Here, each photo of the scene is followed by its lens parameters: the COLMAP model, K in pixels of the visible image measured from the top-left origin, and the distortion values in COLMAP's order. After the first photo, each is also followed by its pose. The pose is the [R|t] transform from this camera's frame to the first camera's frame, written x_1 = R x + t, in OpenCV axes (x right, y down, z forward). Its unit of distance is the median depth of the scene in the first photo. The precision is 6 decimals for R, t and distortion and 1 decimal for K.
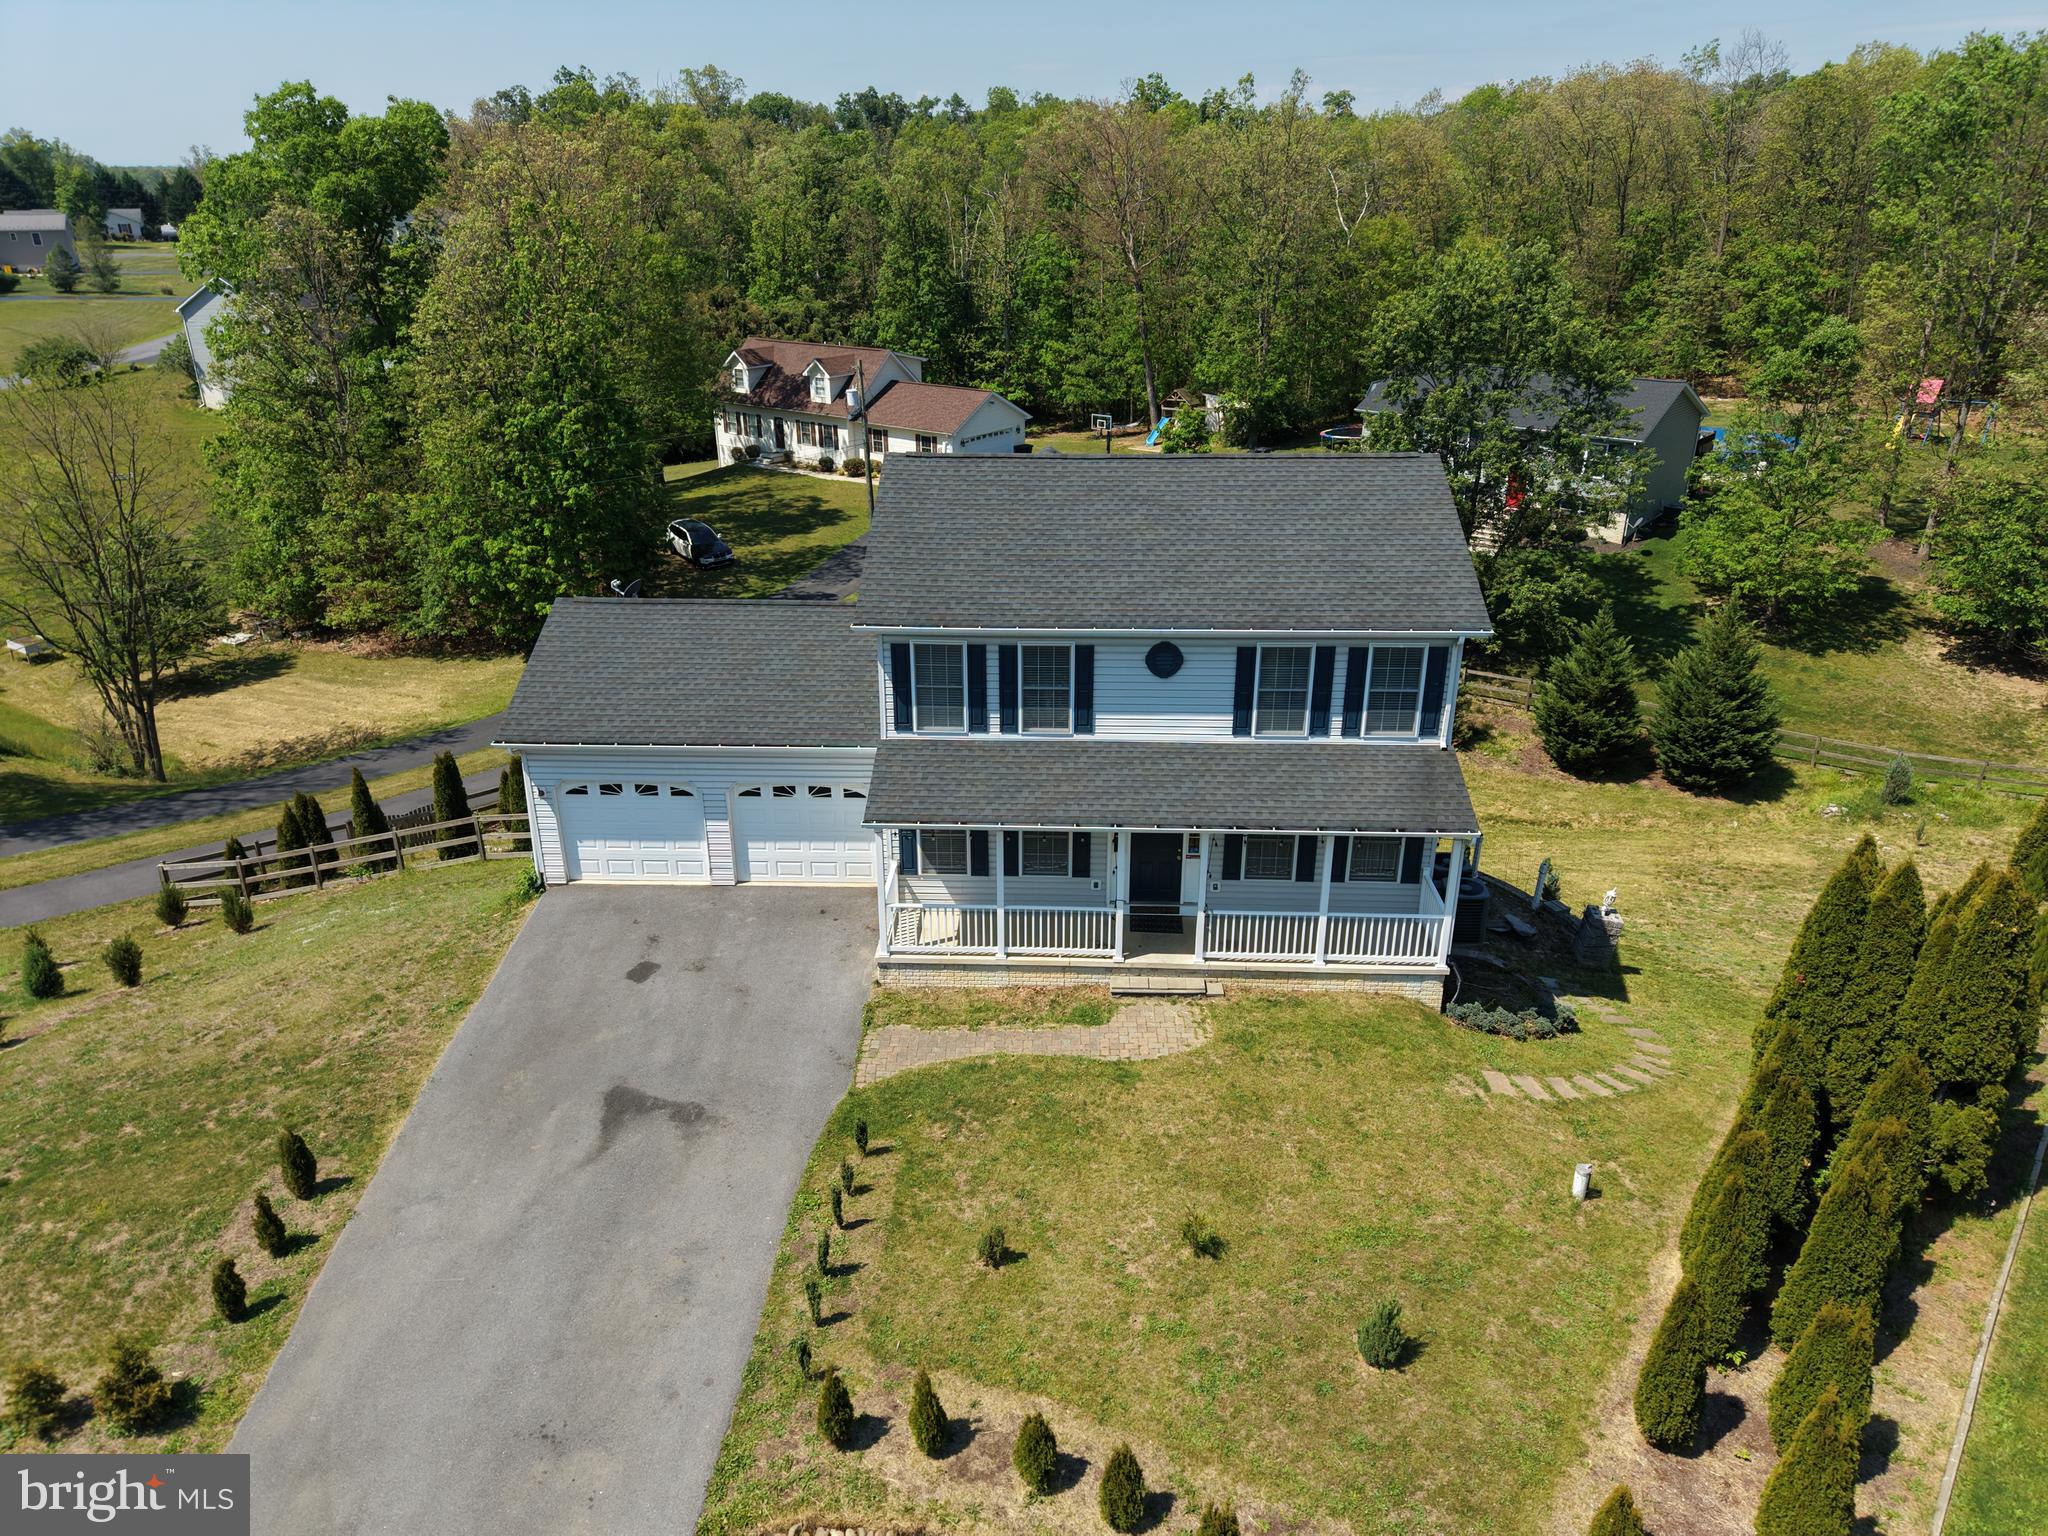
lens RADIAL K [[1368.5, 0, 1023.2], [0, 1368.5, 772.1], [0, 0, 1]] dist [0.021698, -0.021813]
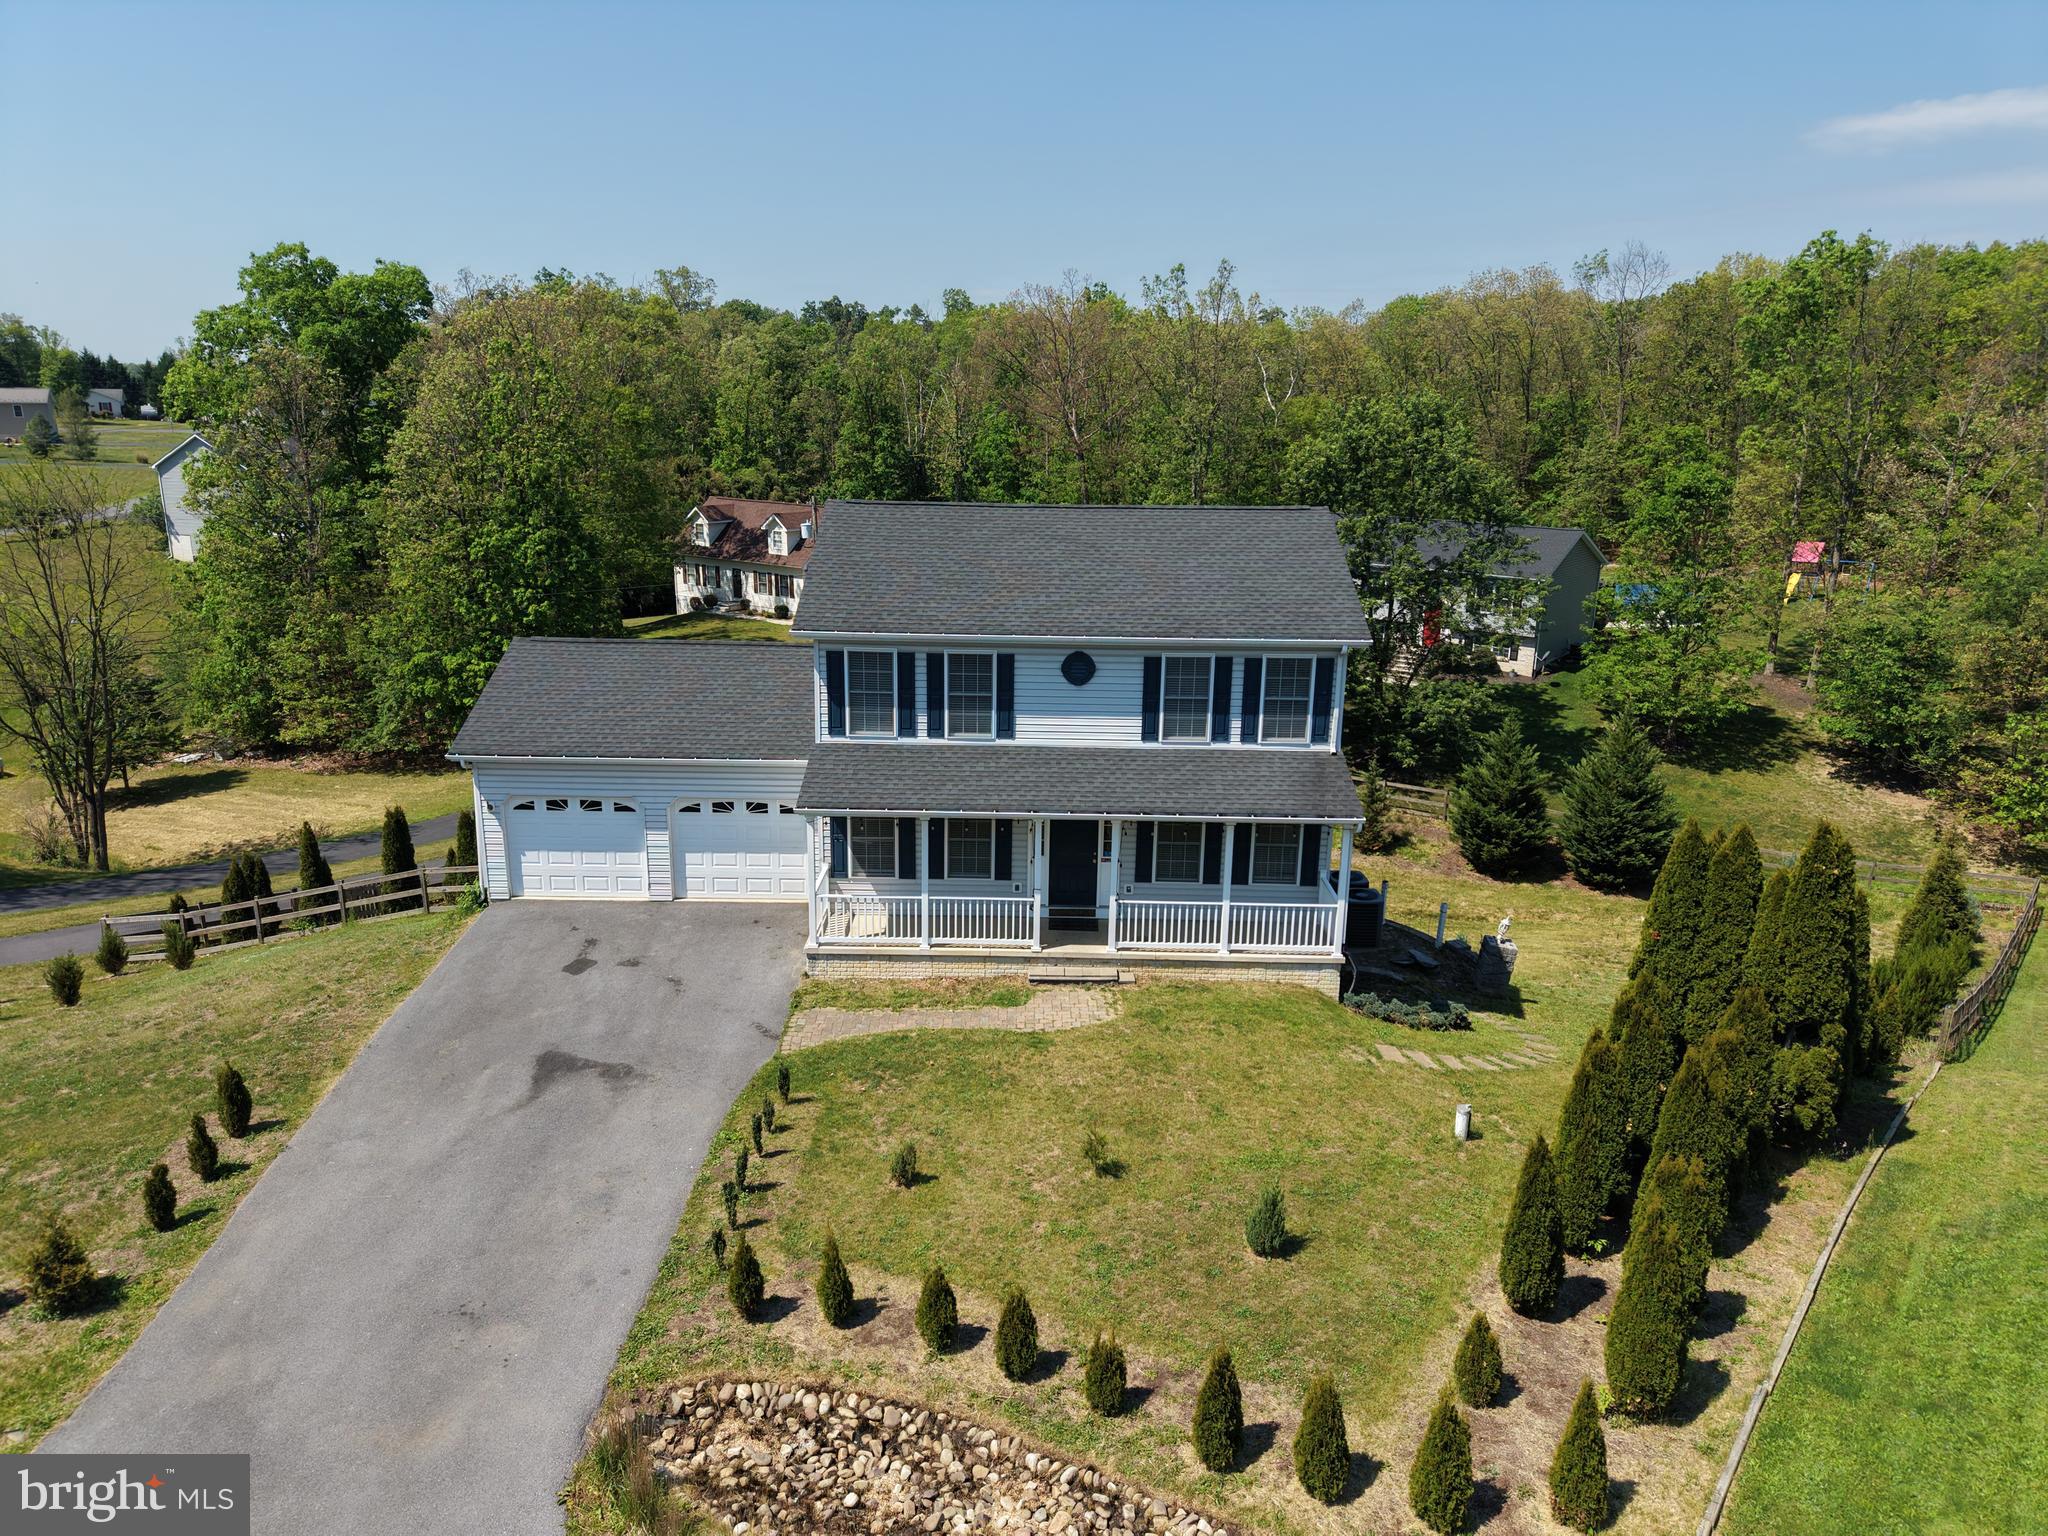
lens RADIAL K [[1368.5, 0, 1024.6], [0, 1368.5, 767.5], [0, 0, 1]] dist [0.021698, -0.021813]
pose [[0.999355, 0.008920, 0.034776, 0.020076], [-0.003937, 0.990031, -0.140793, 0.127762], [-0.035686, 0.140565, 0.989428, -0.056369]]
